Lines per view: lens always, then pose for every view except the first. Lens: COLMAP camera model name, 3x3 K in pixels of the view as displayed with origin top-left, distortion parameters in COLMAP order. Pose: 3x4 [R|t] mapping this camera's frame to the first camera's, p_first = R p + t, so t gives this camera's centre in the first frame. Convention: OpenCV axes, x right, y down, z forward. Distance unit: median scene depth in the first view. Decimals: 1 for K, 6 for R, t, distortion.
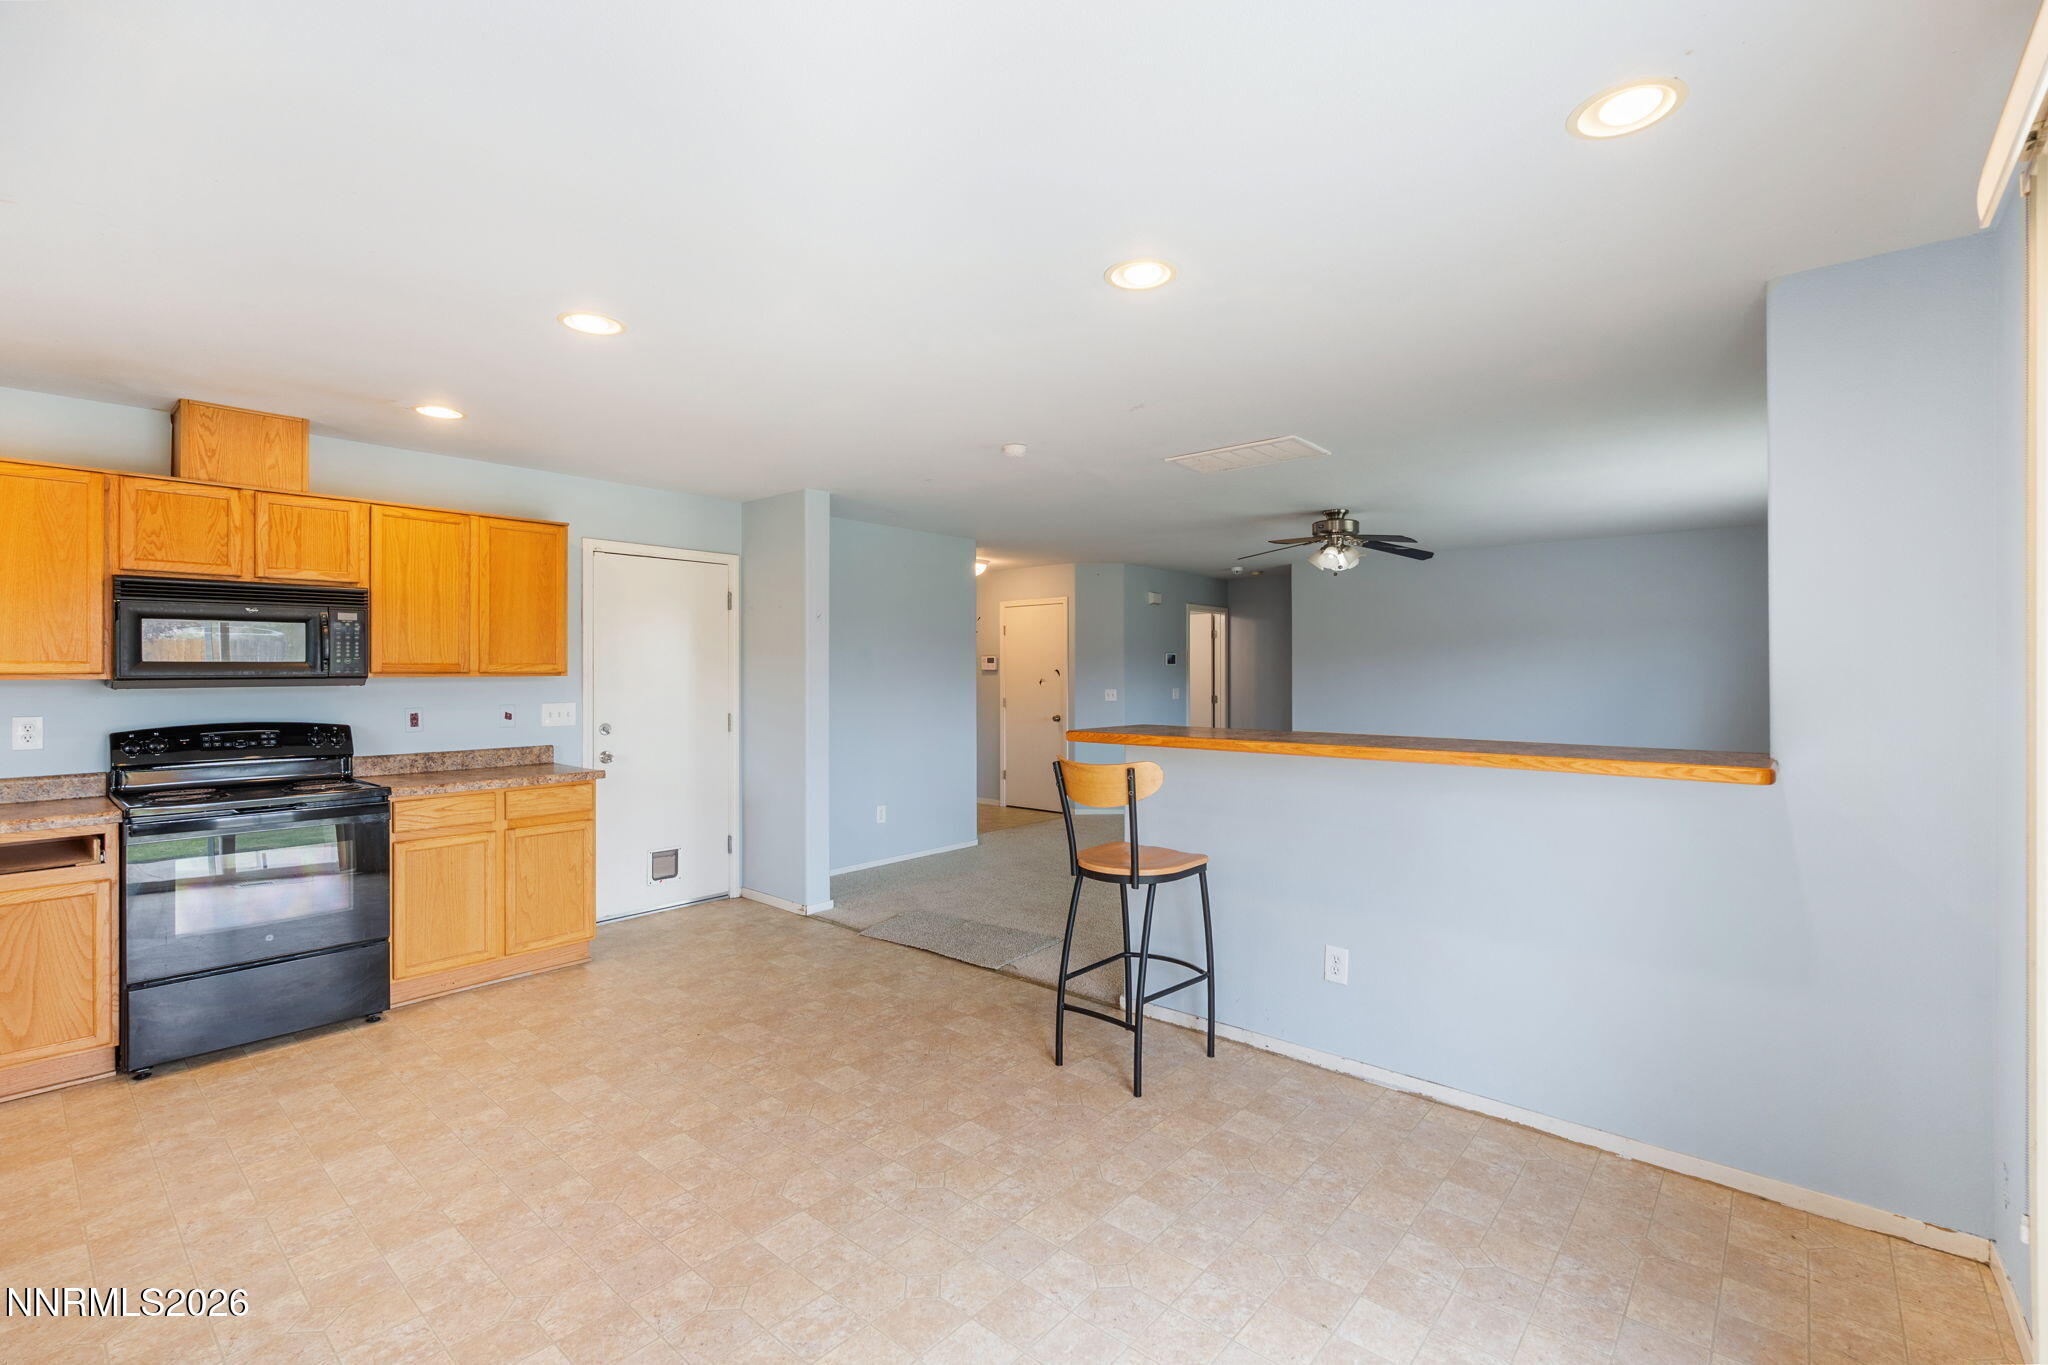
lens RADIAL K [[893.1, 0, 1029.0], [0, 893.1, 673.8], [0, 0, 1]] dist [-0.007960, 0.001114]
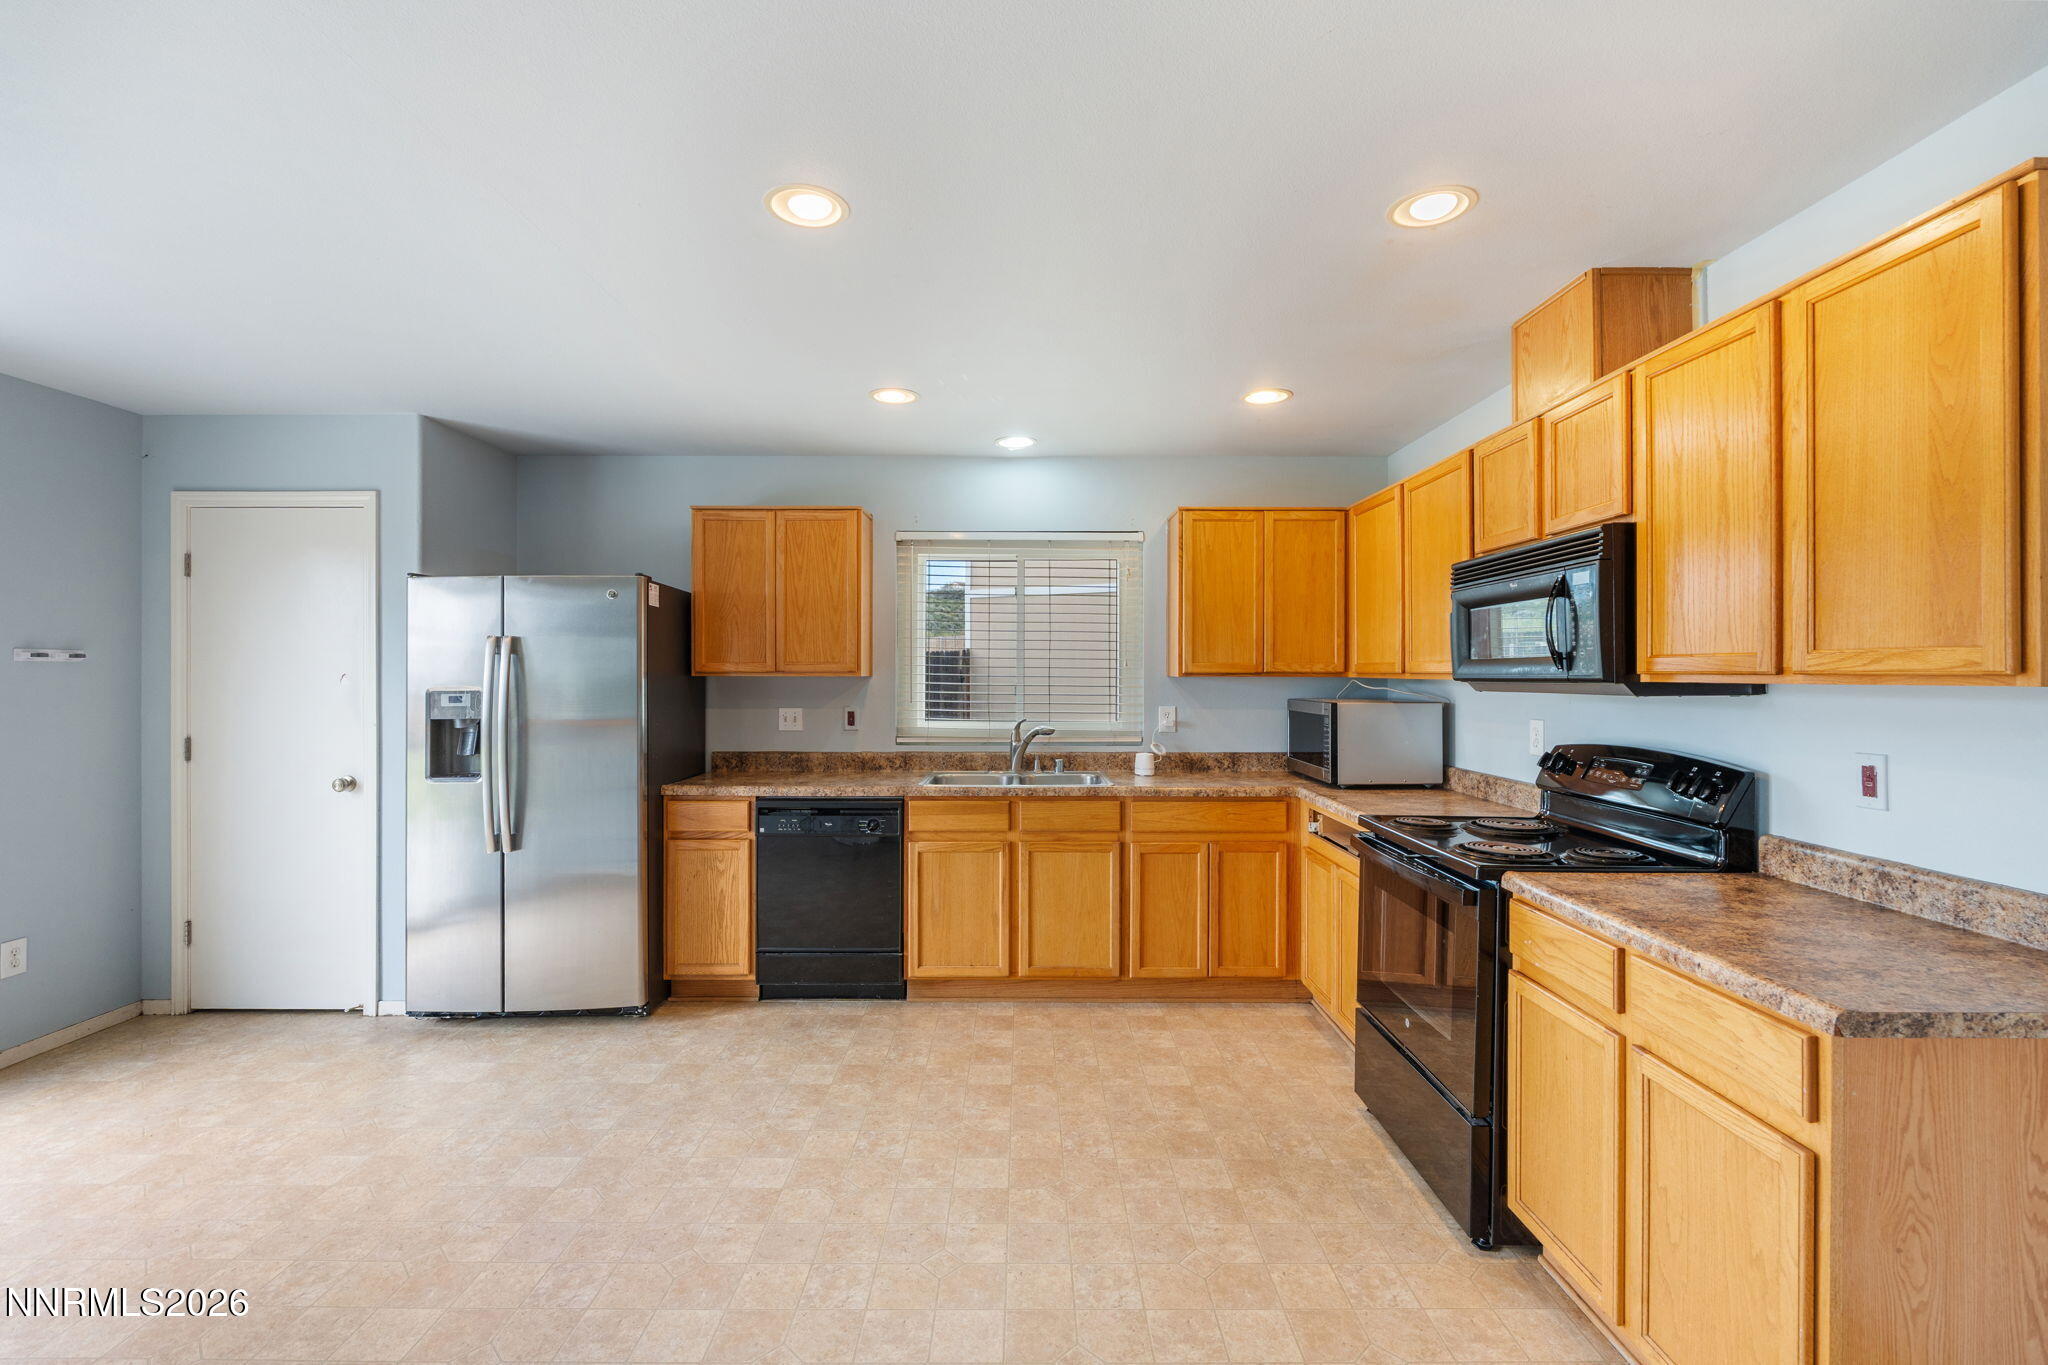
lens RADIAL K [[893.1, 0, 1030.1], [0, 893.1, 668.1], [0, 0, 1]] dist [-0.007960, 0.001114]
pose [[-0.754694, -0.005787, -0.656052, -0.087588], [-0.005256, 0.999982, -0.002775, -0.000721], [0.656056, 0.001354, -0.754711, 1.059140]]
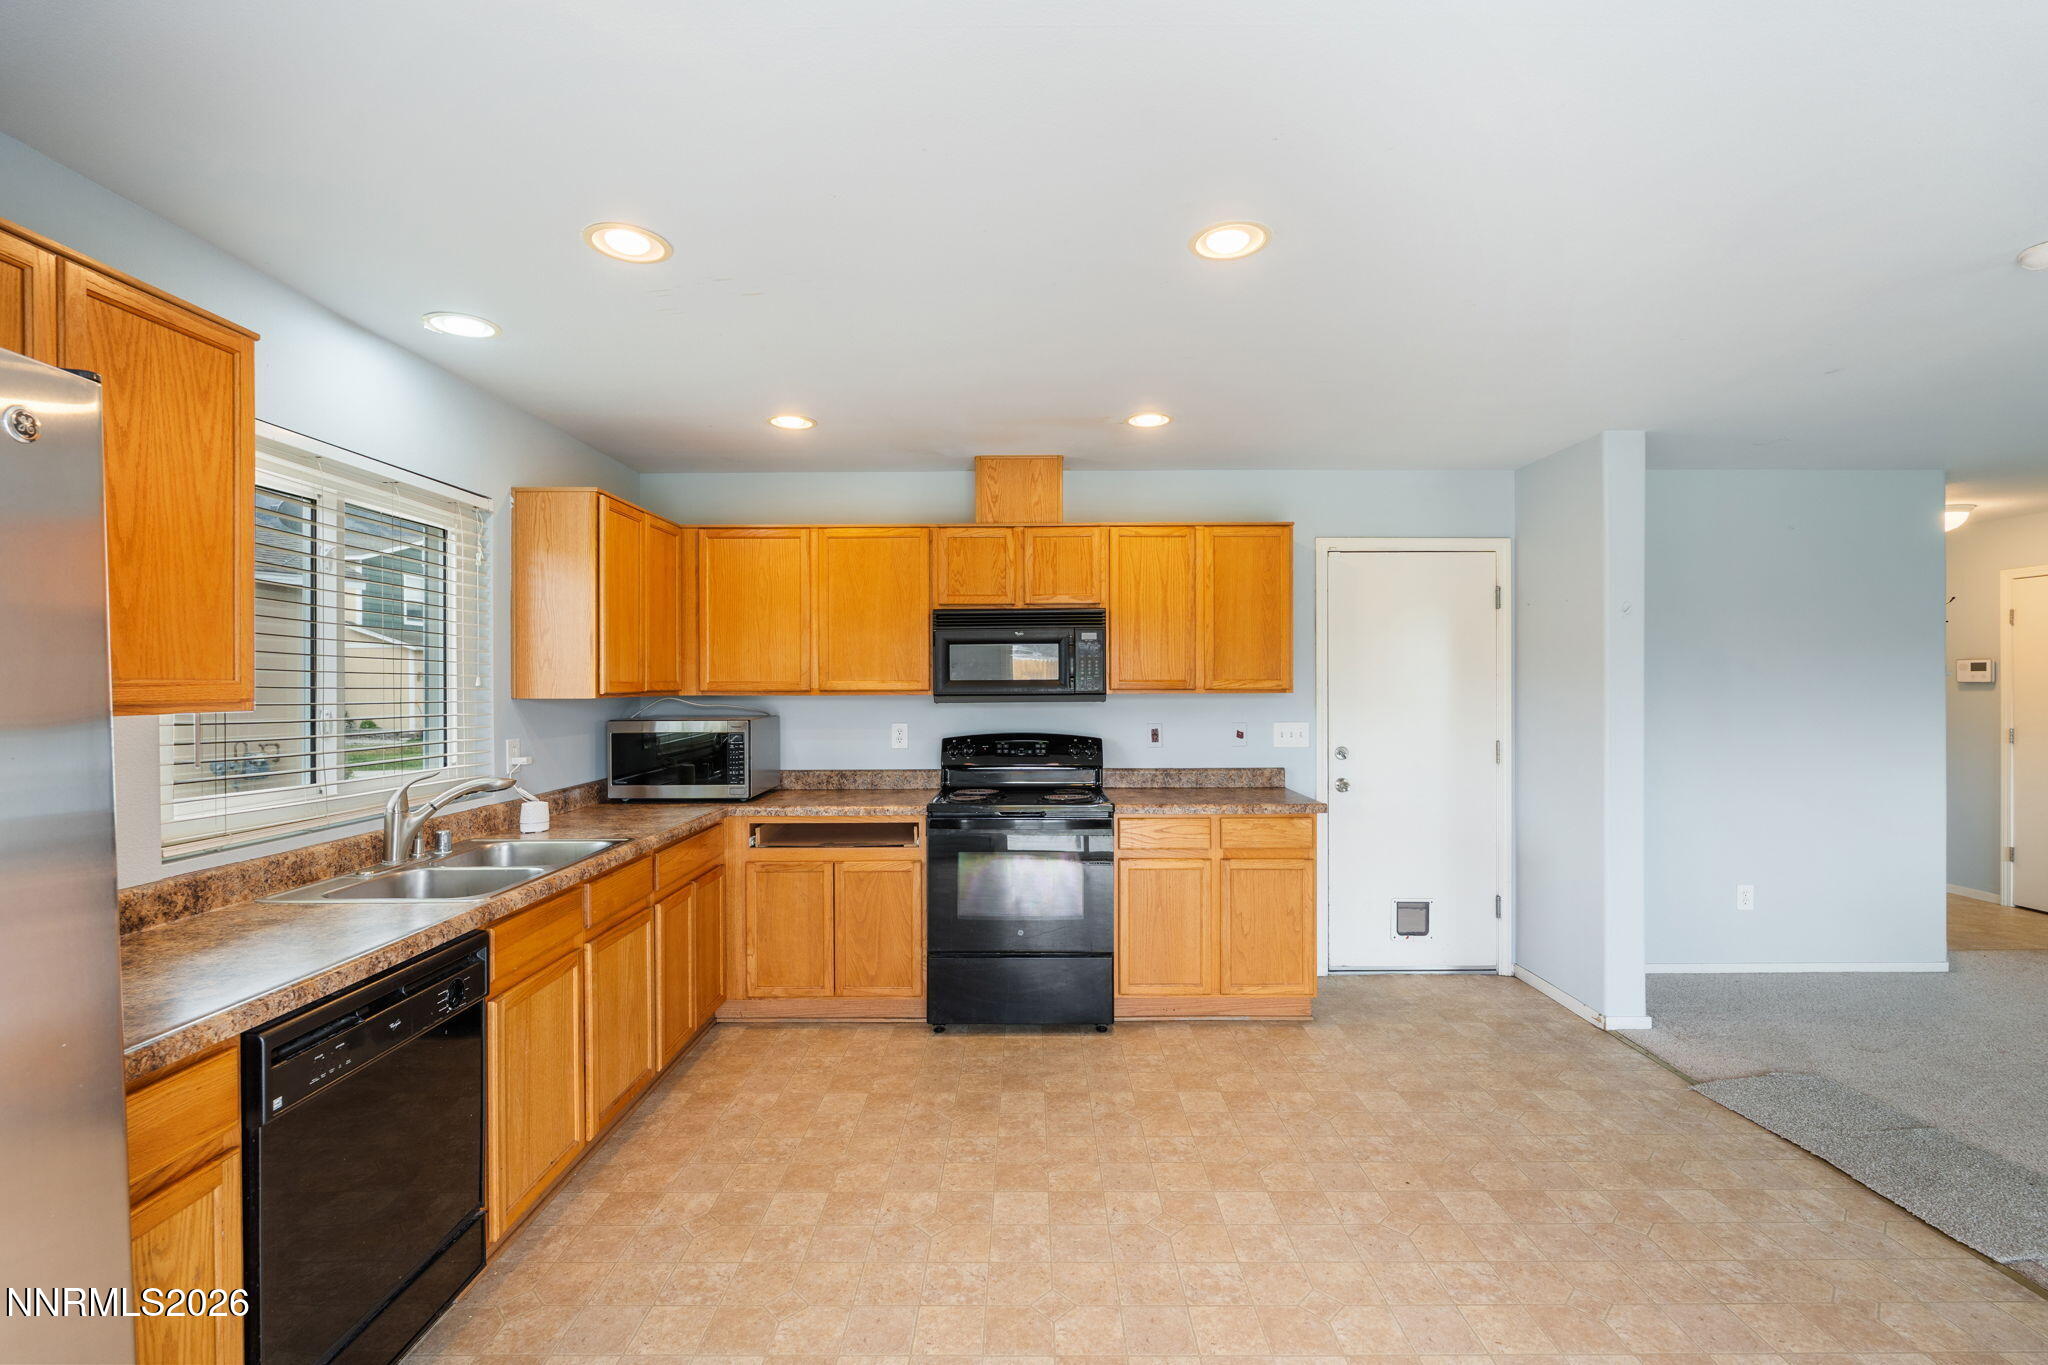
lens RADIAL K [[893.1, 0, 1025.0], [0, 893.1, 684.8], [0, 0, 1]] dist [-0.007960, 0.001114]
pose [[0.650281, -0.000763, -0.759694, -0.013419], [0.000199, 1.000000, -0.000834, -0.005168], [0.759694, 0.000391, 0.650280, 0.225699]]
